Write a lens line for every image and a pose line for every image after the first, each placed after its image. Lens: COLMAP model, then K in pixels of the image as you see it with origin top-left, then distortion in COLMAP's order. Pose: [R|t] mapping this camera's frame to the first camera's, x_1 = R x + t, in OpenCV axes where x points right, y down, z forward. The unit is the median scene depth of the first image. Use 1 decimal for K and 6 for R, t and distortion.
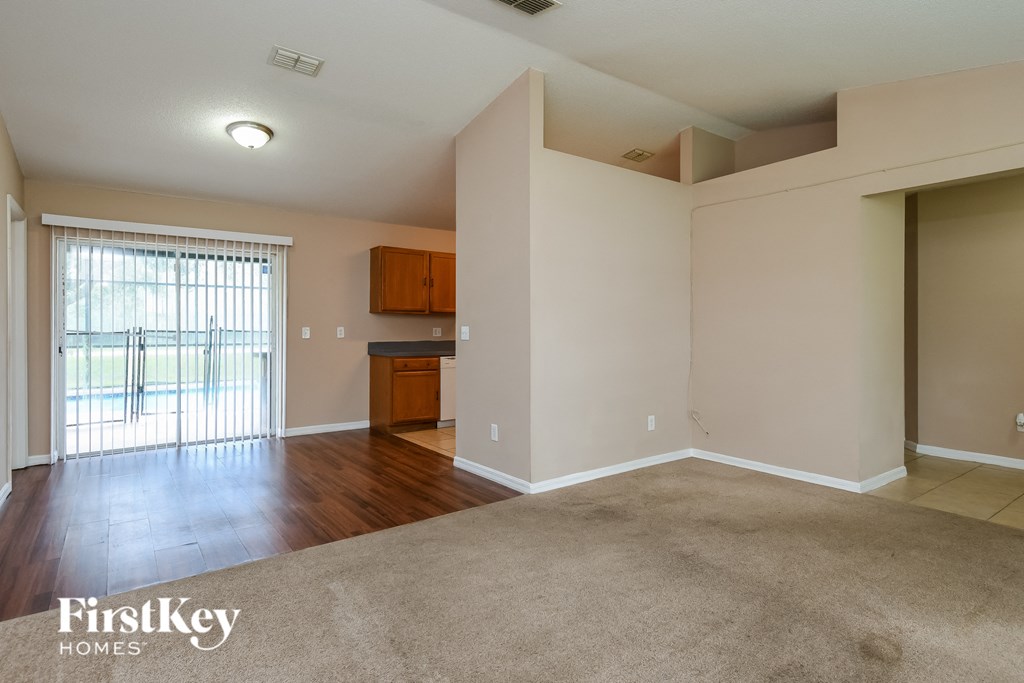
lens RADIAL K [[531.3, 0, 506.9], [0, 531.3, 331.9], [0, 0, 1]] dist [0.017138, -0.005257]
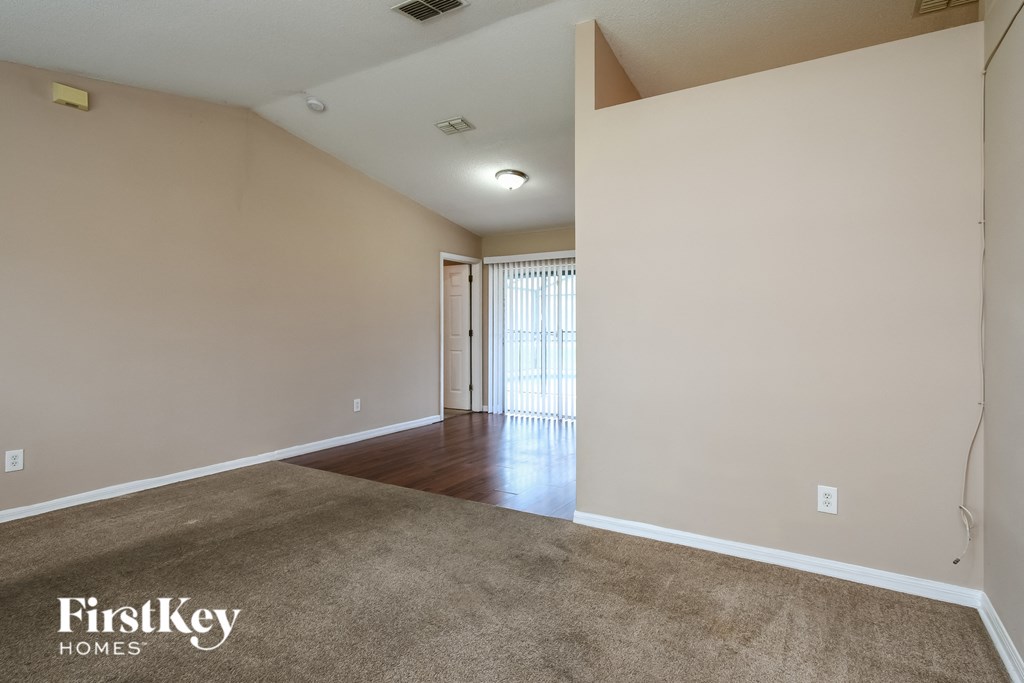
lens RADIAL K [[531.3, 0, 520.7], [0, 531.3, 332.3], [0, 0, 1]] dist [0.017138, -0.005257]
pose [[0.379335, 0.008864, -0.925217, 0.493602], [-0.002101, 0.999960, 0.008718, -0.005800], [0.925257, -0.001363, 0.379338, 0.363976]]
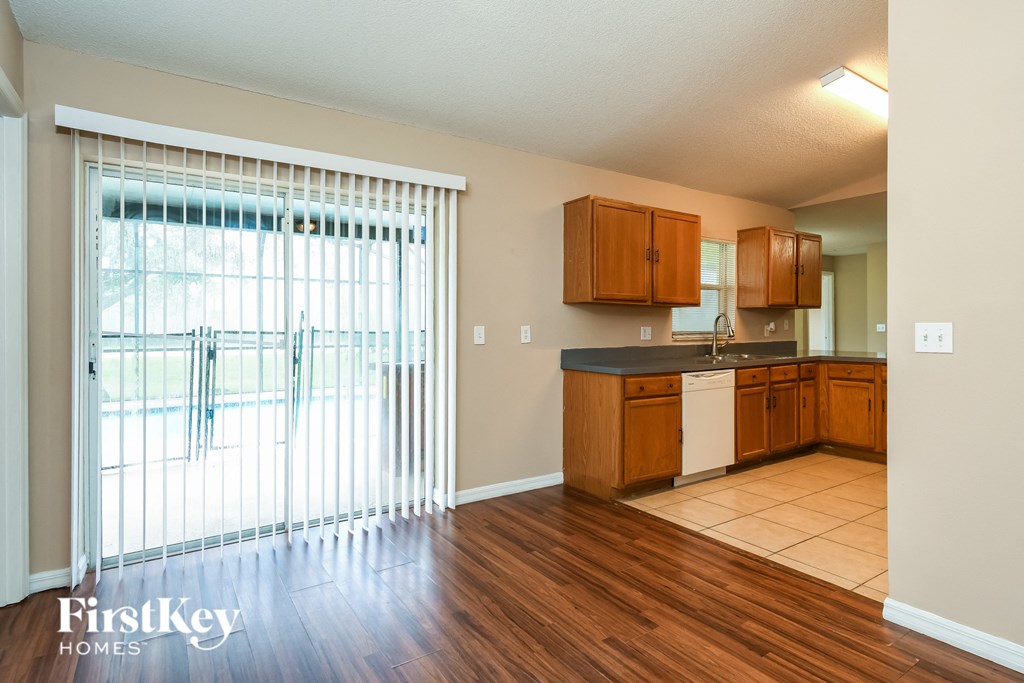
lens RADIAL K [[531.3, 0, 517.6], [0, 531.3, 331.5], [0, 0, 1]] dist [0.017138, -0.005257]
pose [[0.998936, -0.000278, -0.046116, -0.295745], [0.000177, 0.999998, -0.002182, -0.000991], [0.046116, 0.002171, 0.998934, 0.375097]]
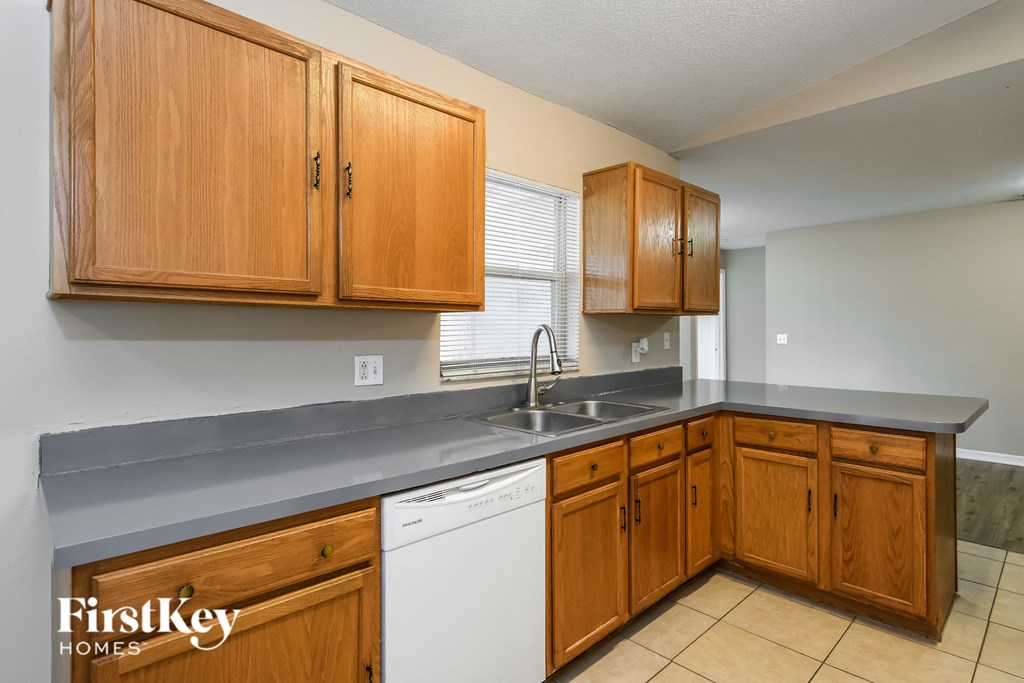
lens RADIAL K [[531.3, 0, 516.1], [0, 531.3, 338.7], [0, 0, 1]] dist [0.017138, -0.005257]
pose [[0.991357, -0.001379, 0.131181, -0.101085], [0.000416, 0.999973, 0.007371, -0.022268], [-0.131188, -0.007253, 0.991331, 0.789954]]
